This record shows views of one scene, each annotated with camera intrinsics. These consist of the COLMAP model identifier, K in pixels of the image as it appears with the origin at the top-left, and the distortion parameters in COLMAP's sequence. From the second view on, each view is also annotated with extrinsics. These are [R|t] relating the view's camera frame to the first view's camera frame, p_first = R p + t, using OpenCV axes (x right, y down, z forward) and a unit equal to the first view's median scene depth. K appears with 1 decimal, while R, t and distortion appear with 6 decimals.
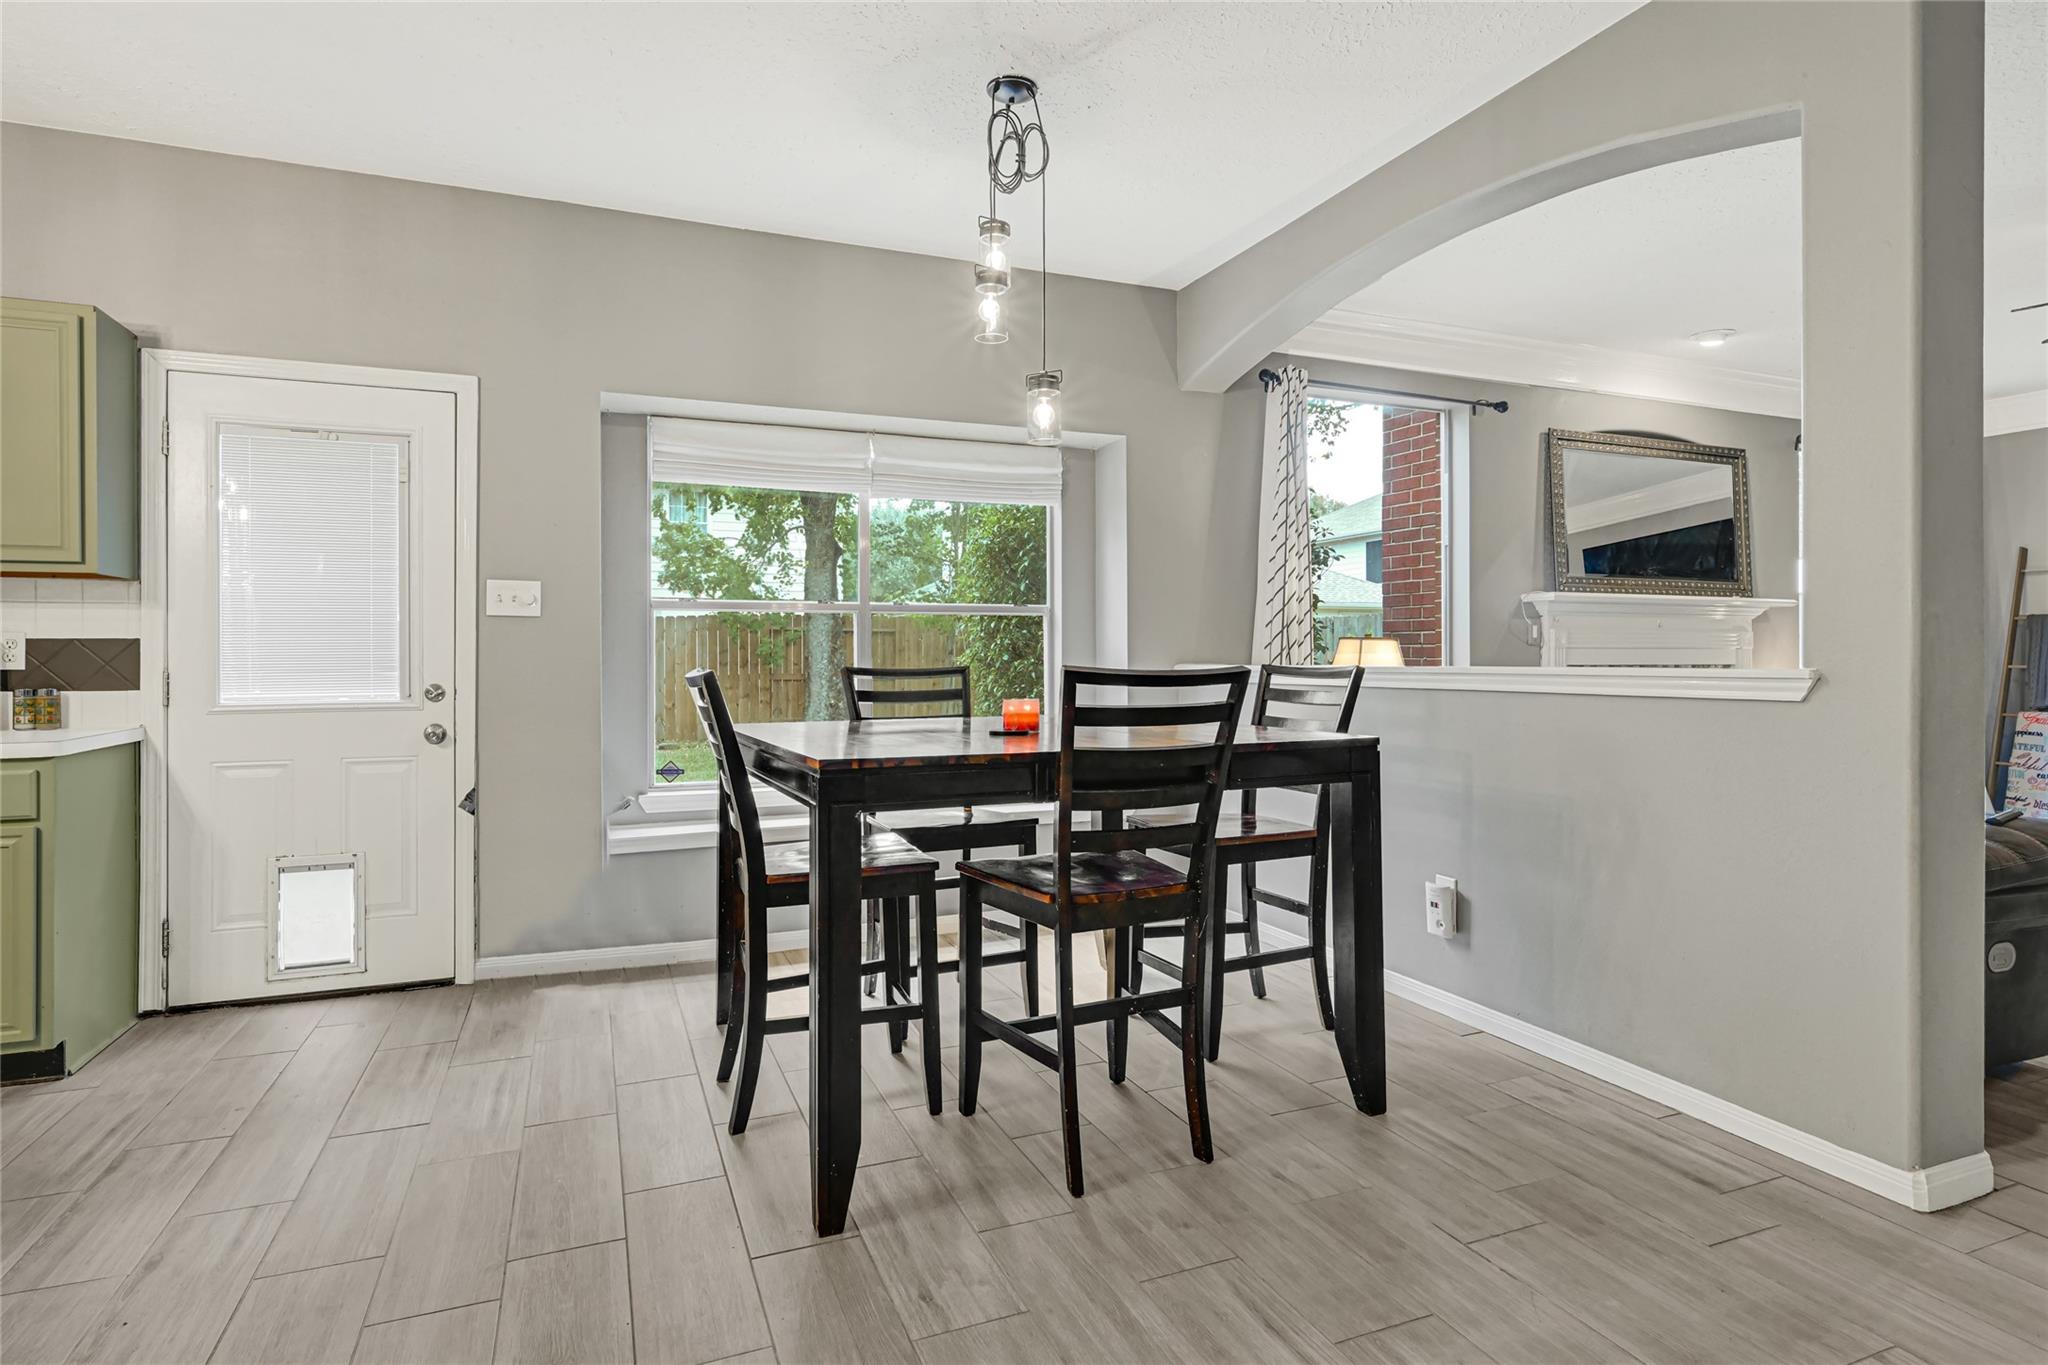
lens RADIAL K [[1072.9, 0, 1028.7], [0, 1072.9, 658.1], [0, 0, 1]] dist [-0.001212, -0.000676]
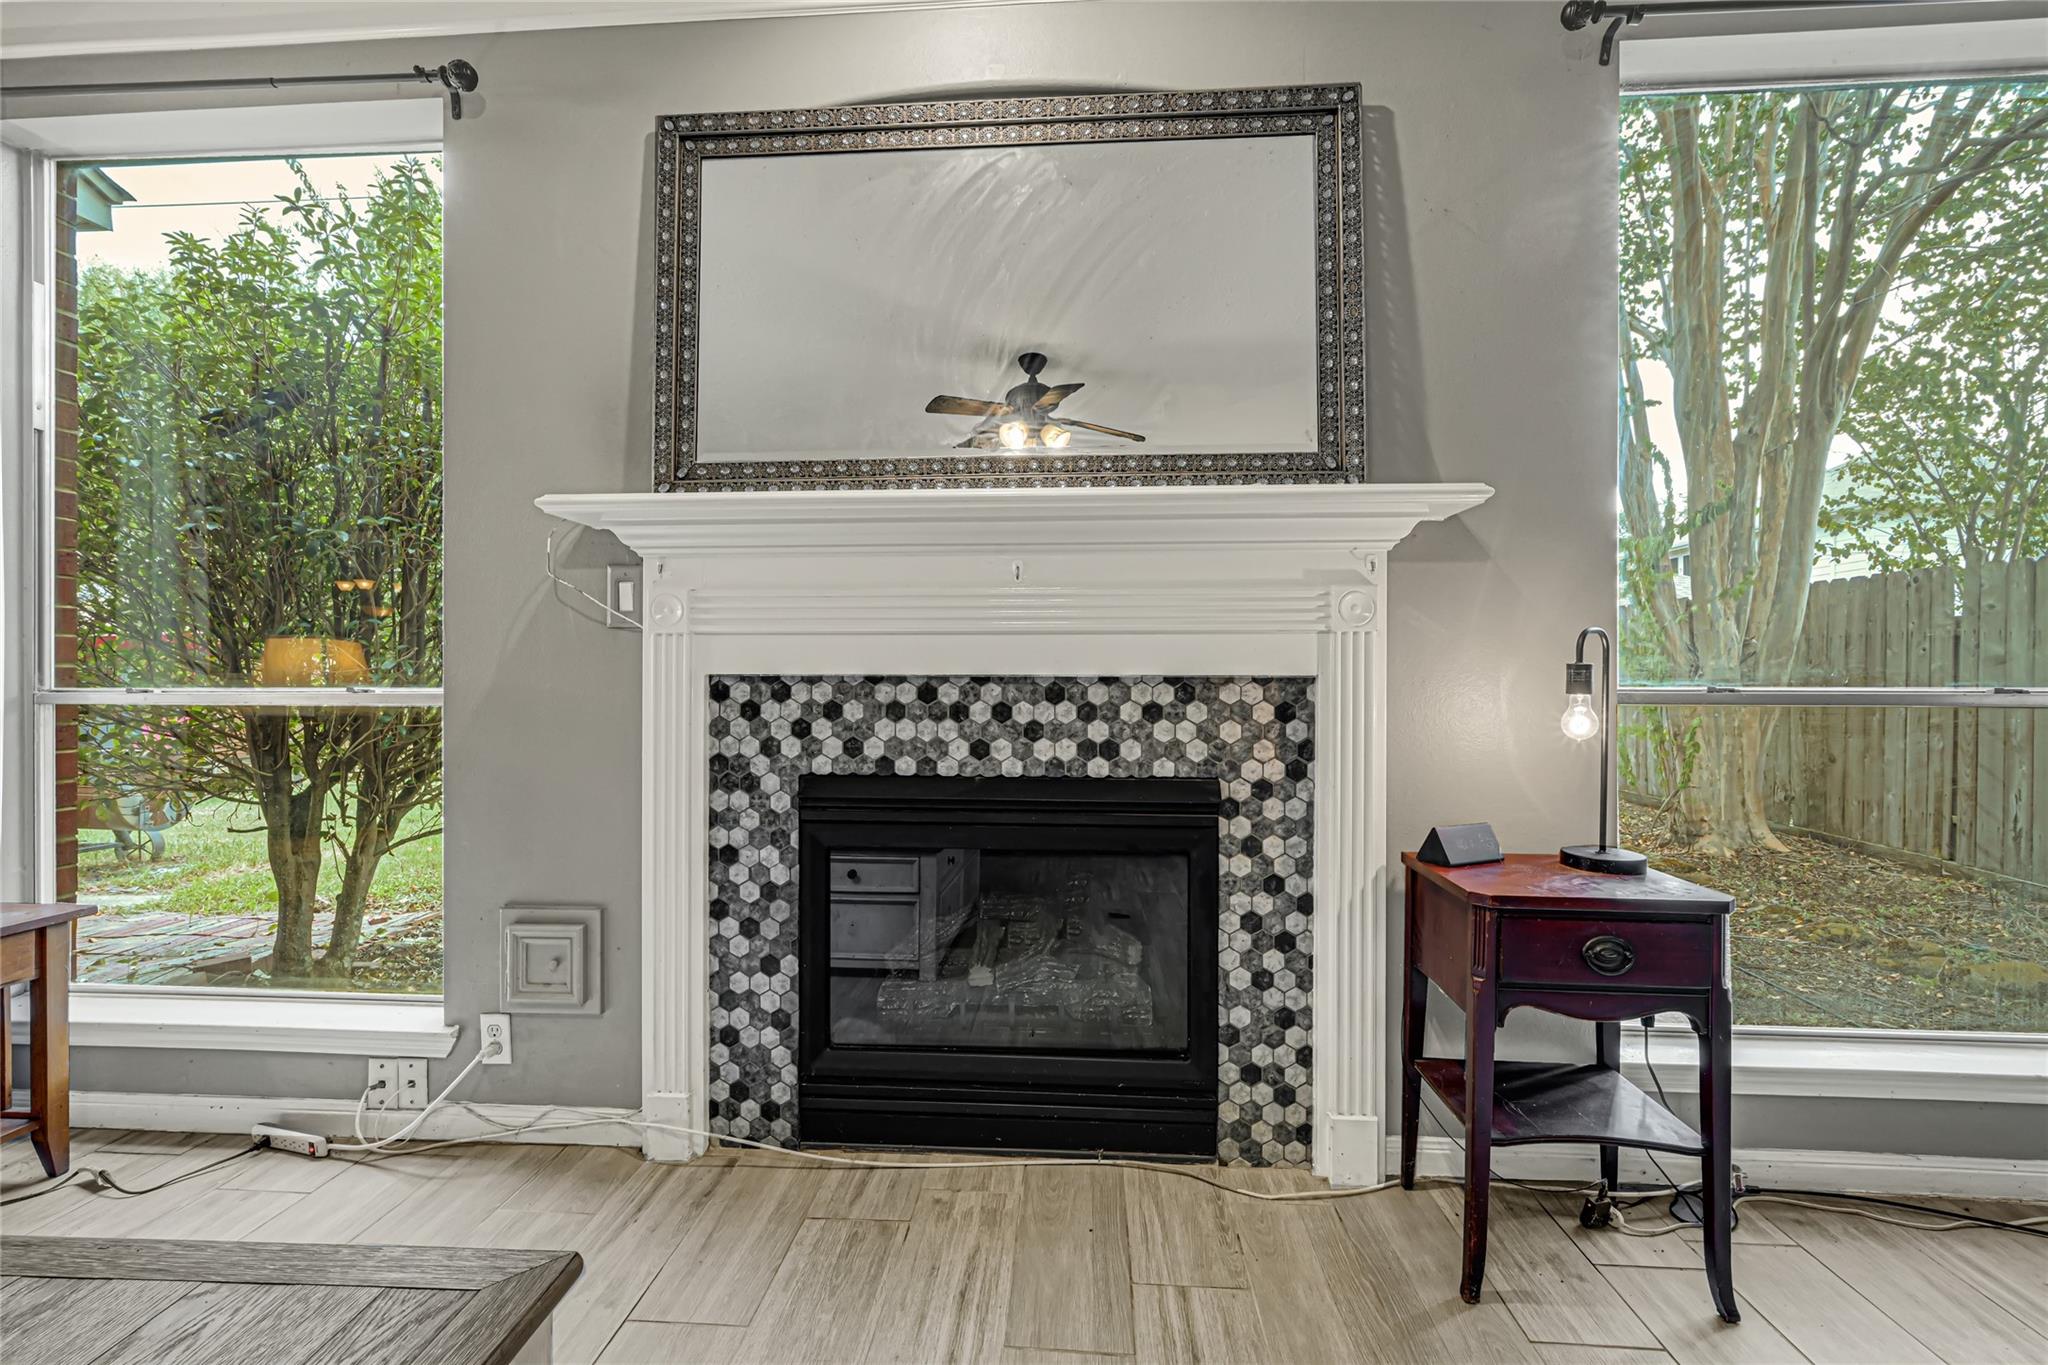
lens RADIAL K [[900.1, 0, 1021.3], [0, 900.1, 681.4], [0, 0, 1]] dist [0.000163, -0.000368]
pose [[0.894274, 0.003008, -0.447509, 1.302442], [-0.002398, 0.999995, 0.001928, 0.014235], [0.447513, -0.000651, 0.894277, 1.252872]]
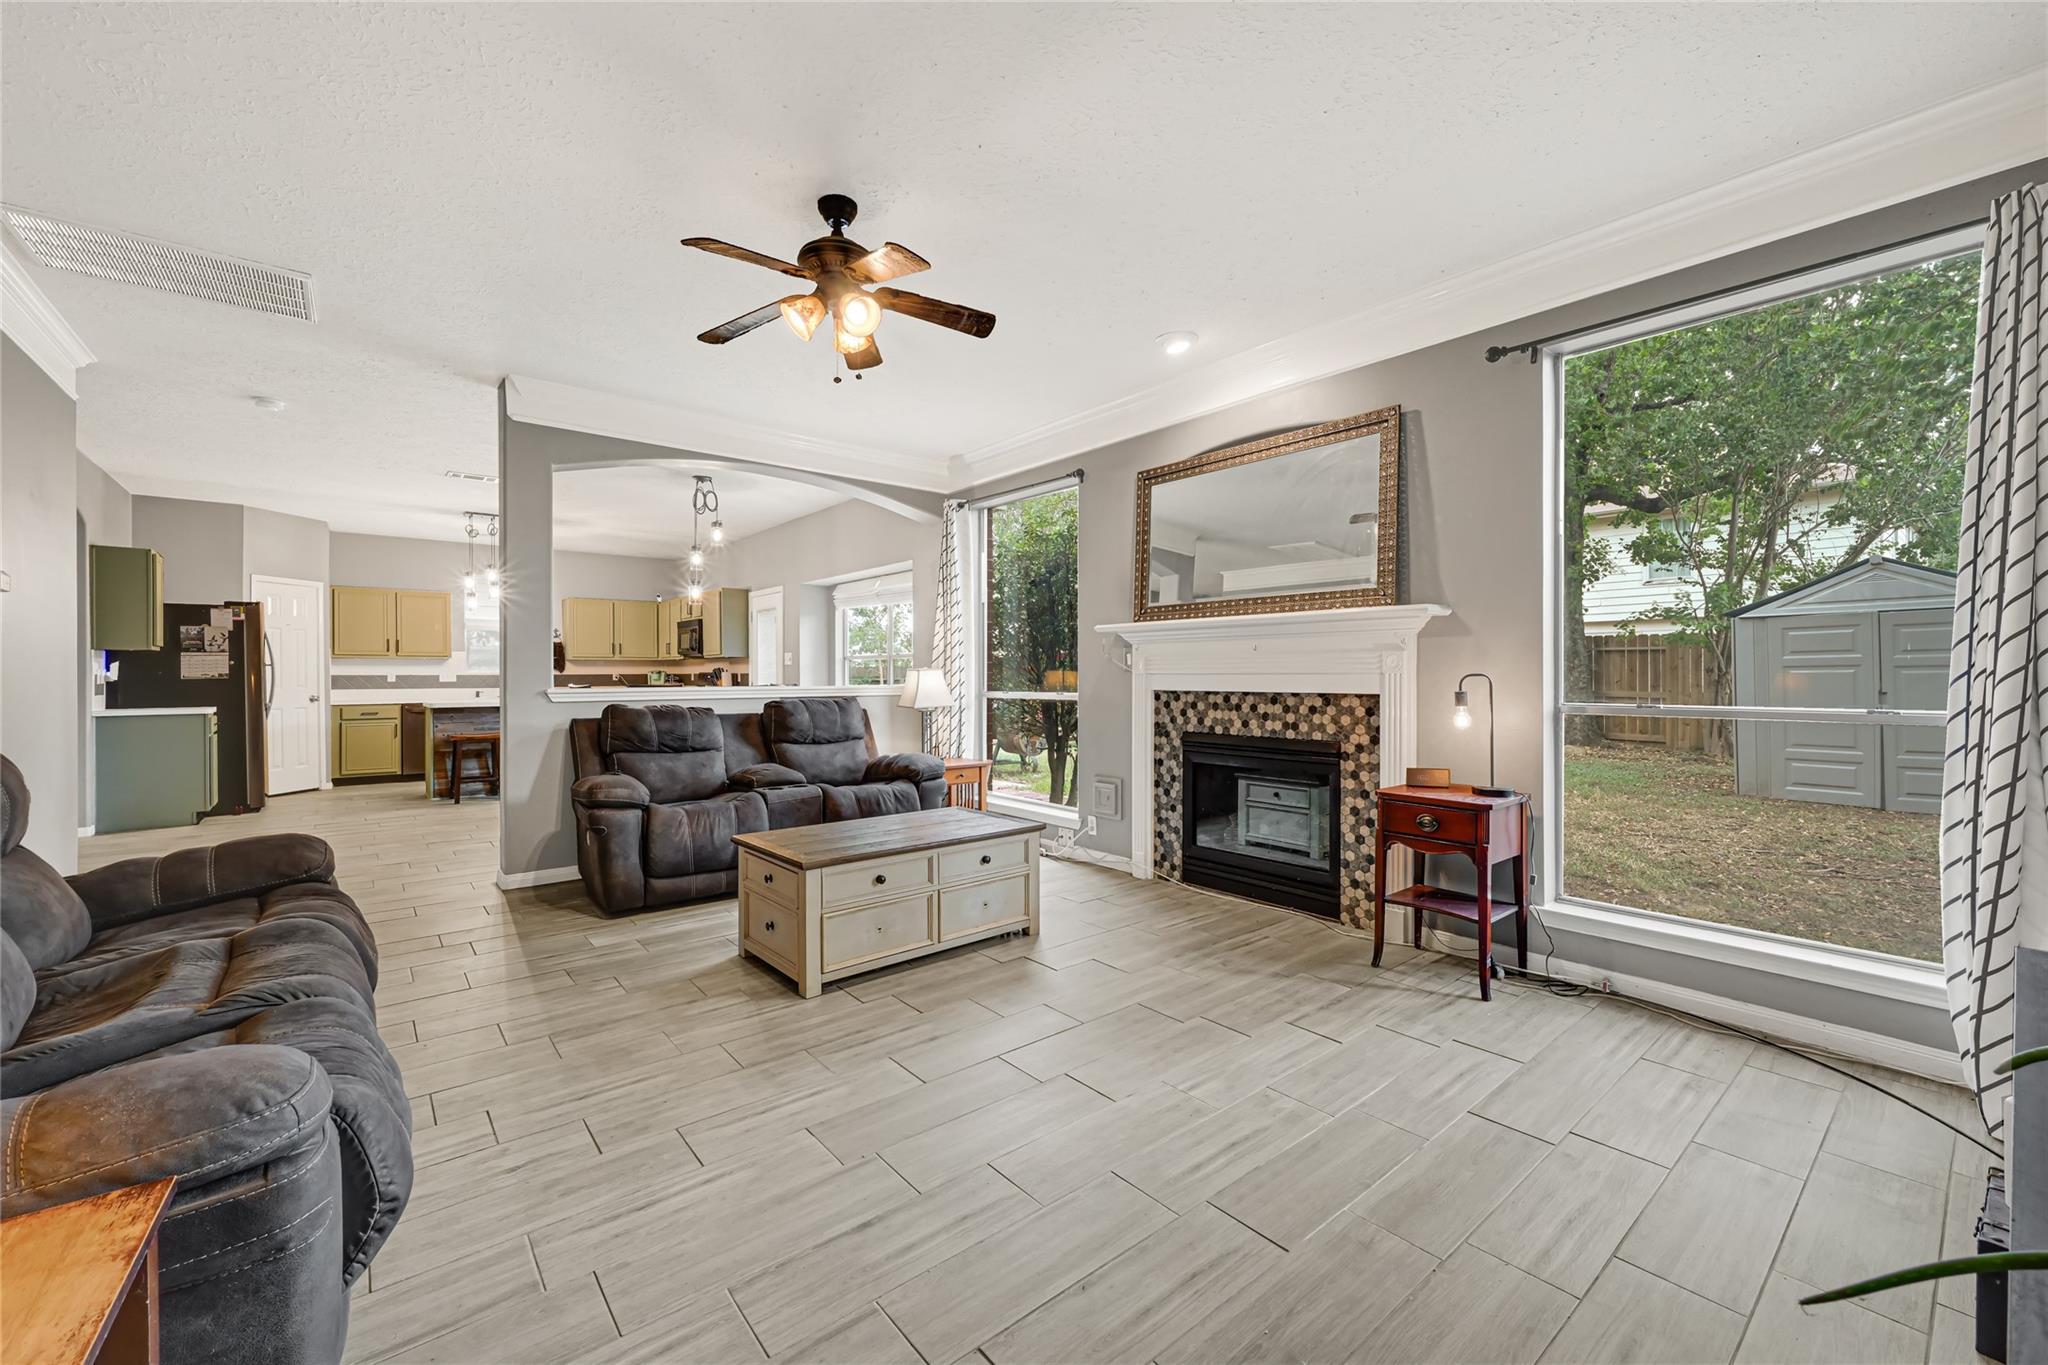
lens RADIAL K [[828.5, 0, 1024.6], [0, 828.5, 674.3], [0, 0, 1]] dist [0.000114, 0.000000]
pose [[0.287517, 0.000266, -0.957775, 2.117324], [0.000701, 1.000000, 0.000488, -0.015844], [0.957775, -0.000811, 0.287517, 1.089082]]
